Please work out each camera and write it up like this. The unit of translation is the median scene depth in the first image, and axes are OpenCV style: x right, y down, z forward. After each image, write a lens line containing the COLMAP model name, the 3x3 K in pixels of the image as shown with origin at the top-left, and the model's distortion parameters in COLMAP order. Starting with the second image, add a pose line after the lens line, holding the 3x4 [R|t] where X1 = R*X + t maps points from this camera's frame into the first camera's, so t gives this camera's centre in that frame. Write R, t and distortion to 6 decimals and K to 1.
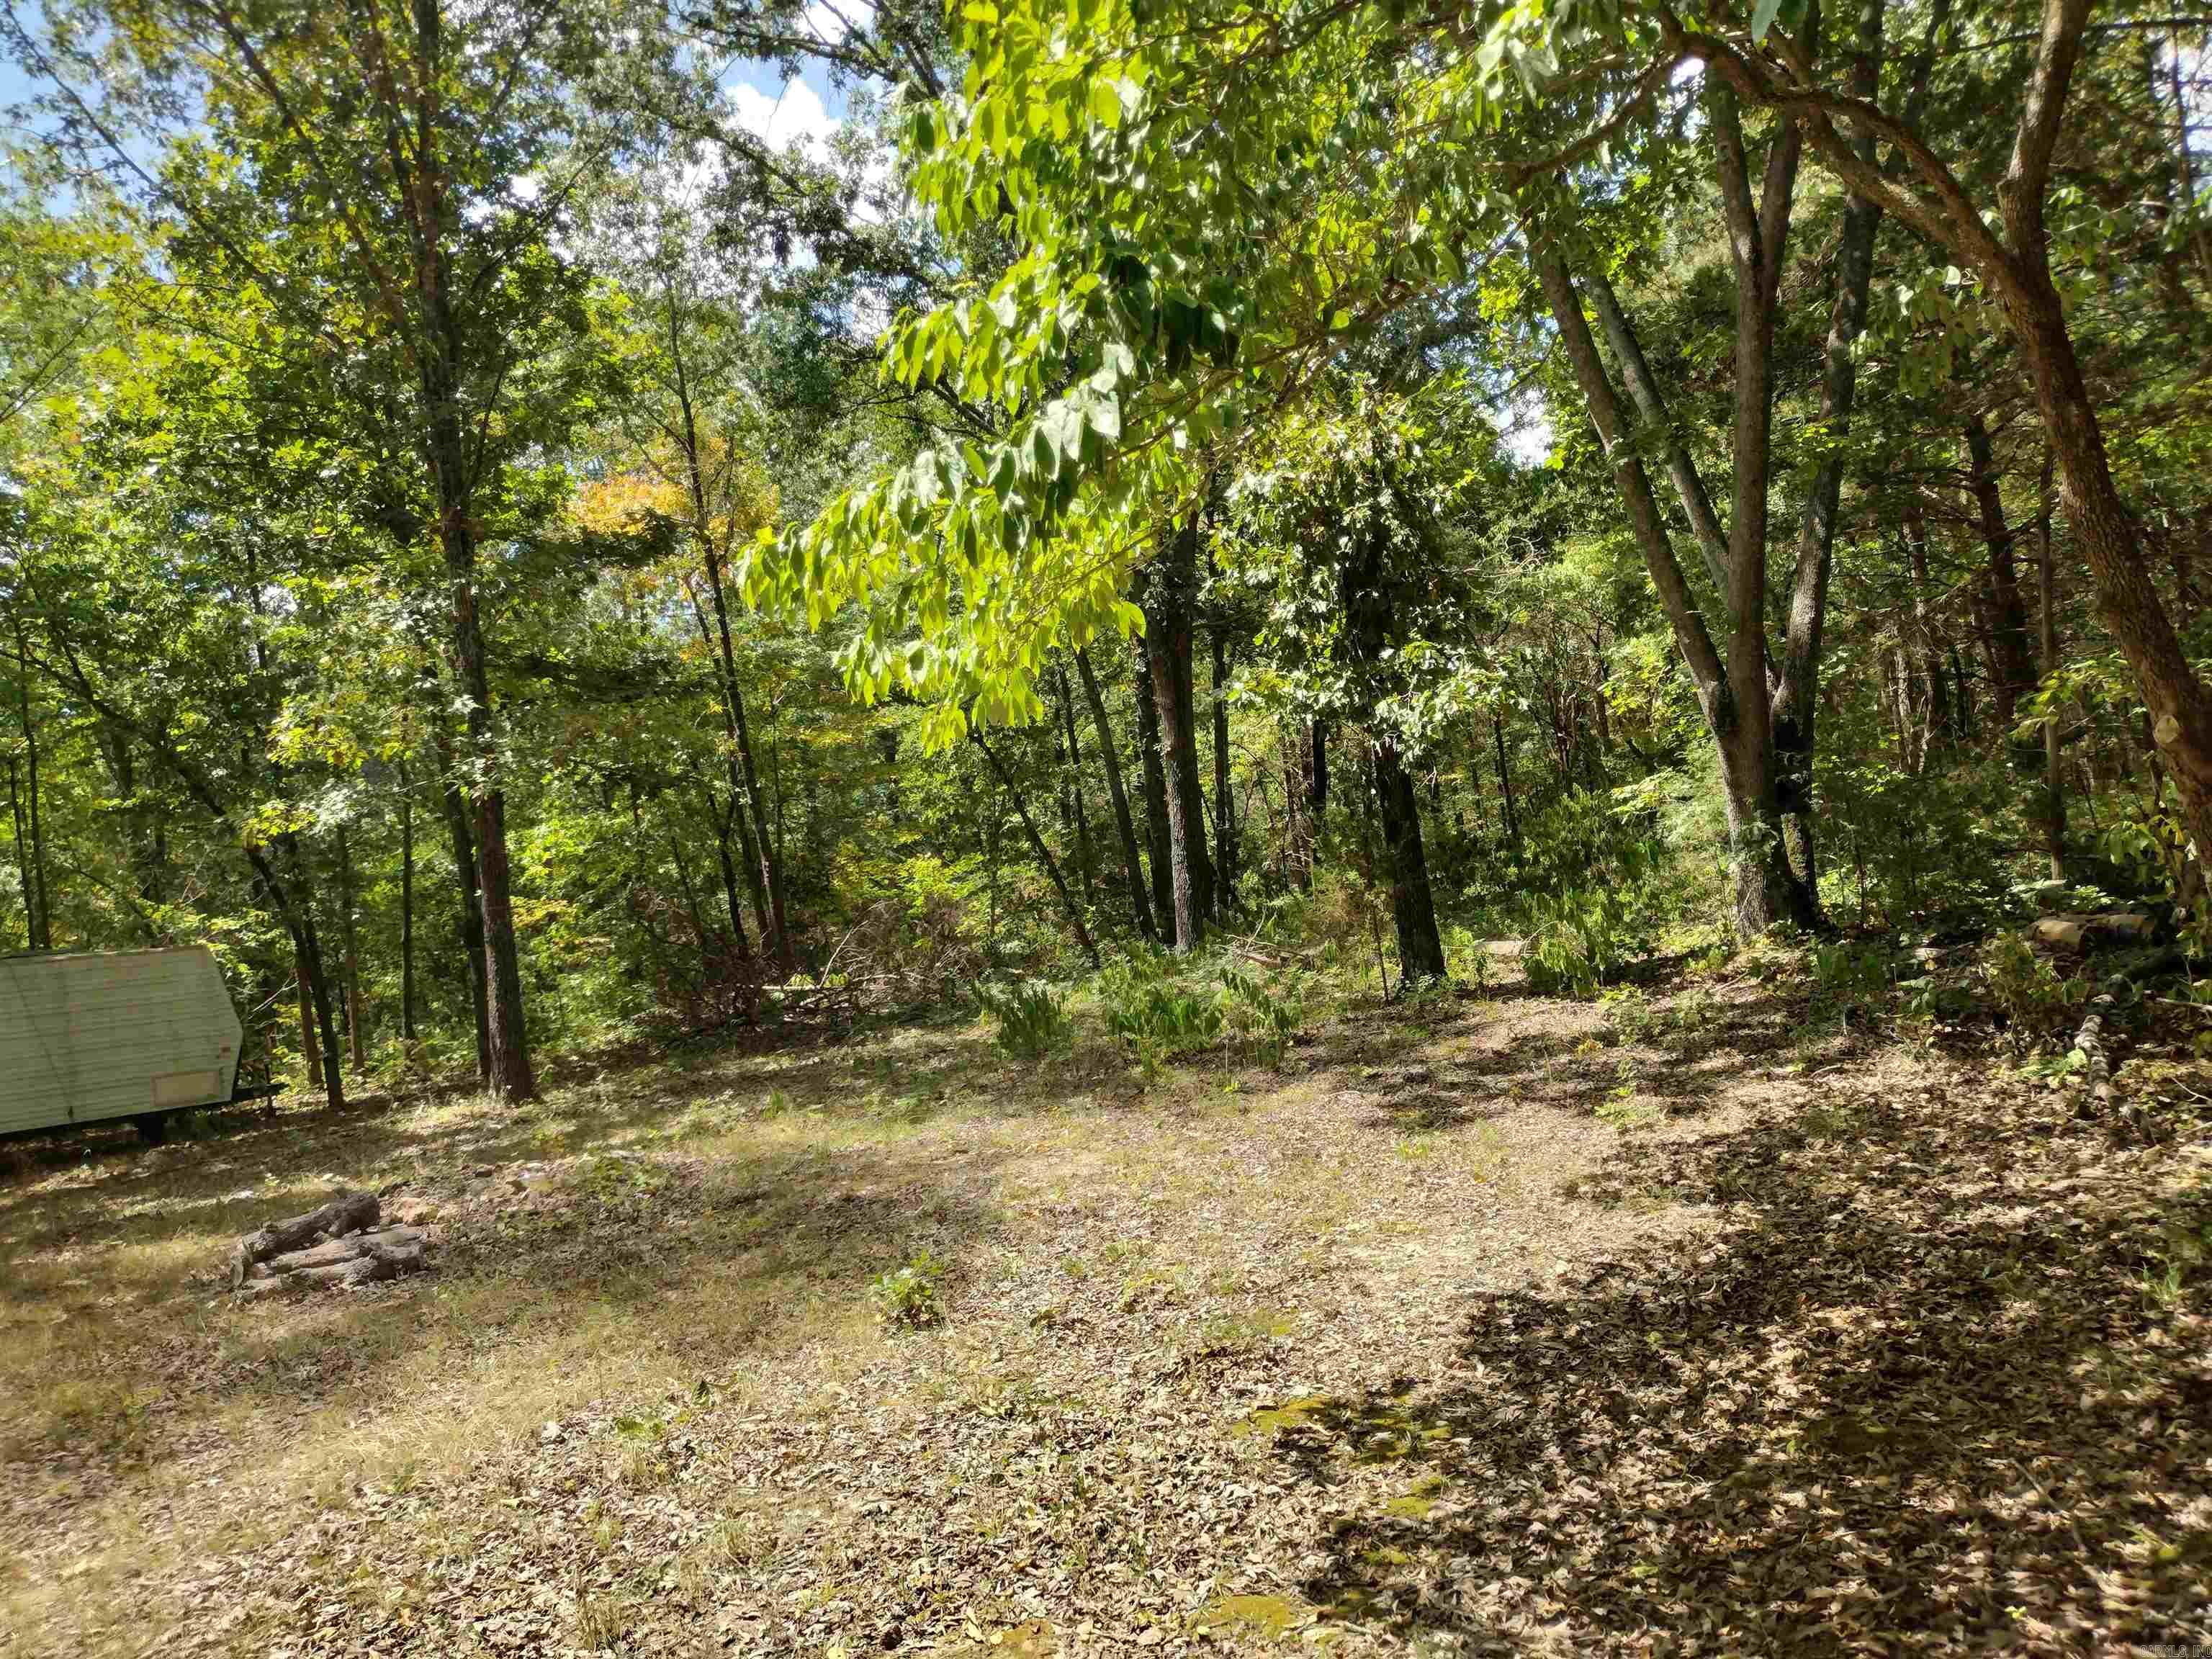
lens RADIAL K [[1683.9, 0, 1118.5], [0, 1683.9, 825.1], [0, 0, 1]] dist [0.067105, -0.083316]
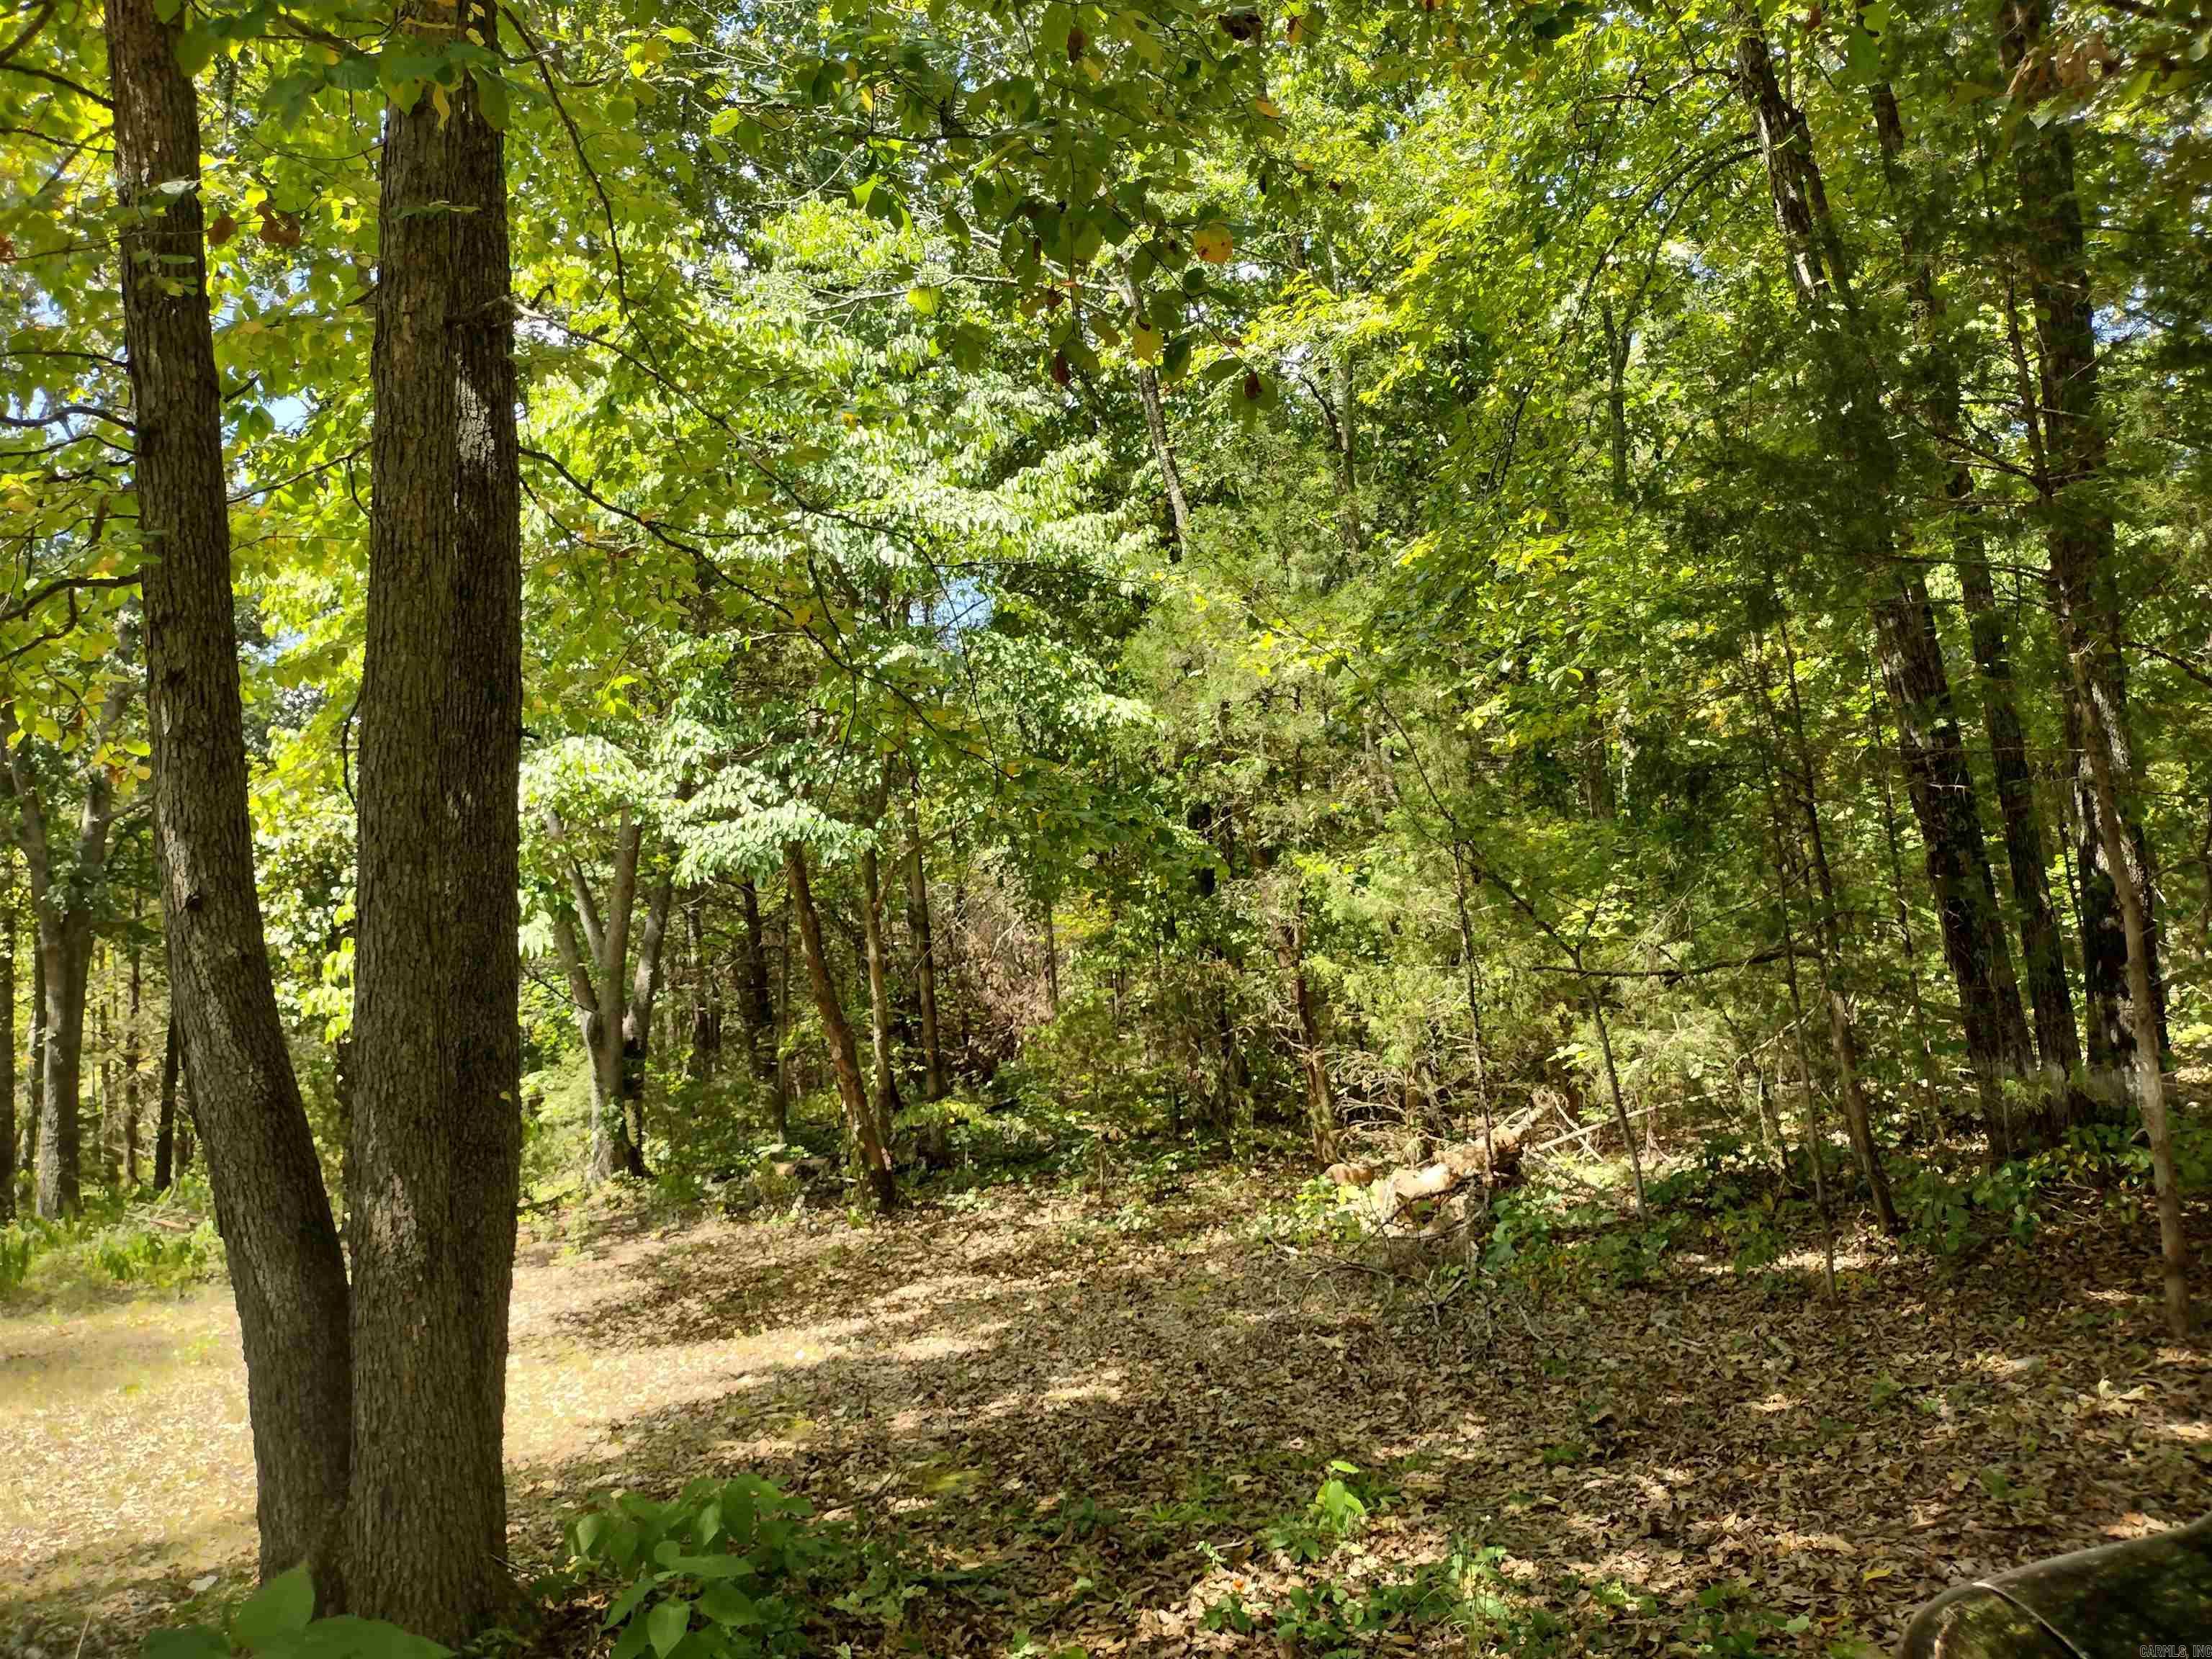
lens RADIAL K [[1683.9, 0, 1103.2], [0, 1683.9, 830.6], [0, 0, 1]] dist [0.067105, -0.083316]
pose [[0.765308, 0.130972, 0.630198, -0.275481], [-0.015940, 0.982636, -0.184859, 0.029784], [-0.643467, 0.131429, 0.754107, -0.463050]]
